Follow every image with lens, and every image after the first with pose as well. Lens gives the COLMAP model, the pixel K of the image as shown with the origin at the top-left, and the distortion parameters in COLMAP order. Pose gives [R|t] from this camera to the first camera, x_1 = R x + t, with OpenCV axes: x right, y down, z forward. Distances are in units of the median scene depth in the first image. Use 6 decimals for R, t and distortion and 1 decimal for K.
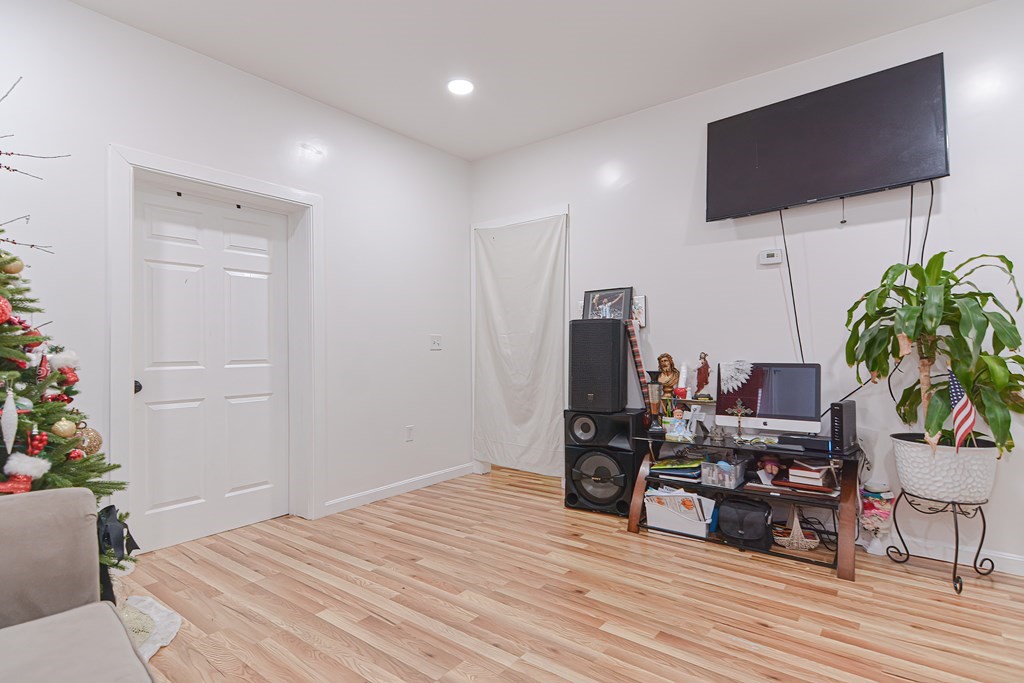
lens RADIAL K [[498.3, 0, 513.7], [0, 498.3, 340.9], [0, 0, 1]] dist [0.000290, 0.000105]
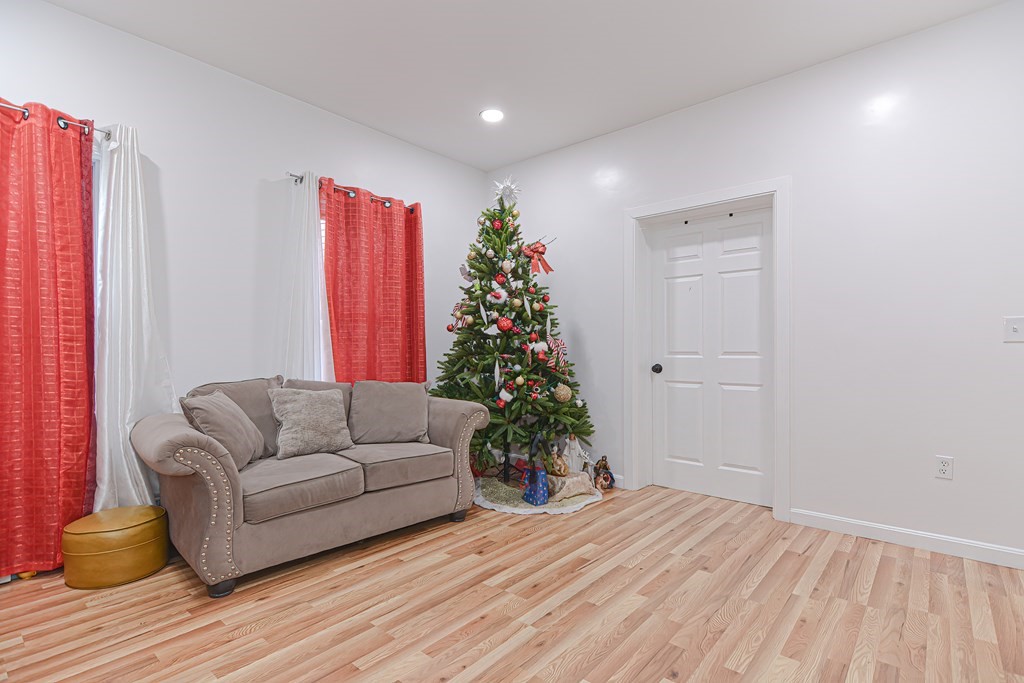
lens RADIAL K [[498.3, 0, 513.3], [0, 498.3, 348.9], [0, 0, 1]] dist [0.000290, 0.000105]
pose [[-0.059513, 0.007918, -0.998196, 0.630563], [0.013210, 0.999887, 0.007144, 0.018366], [0.998140, -0.012761, -0.059611, 0.605576]]
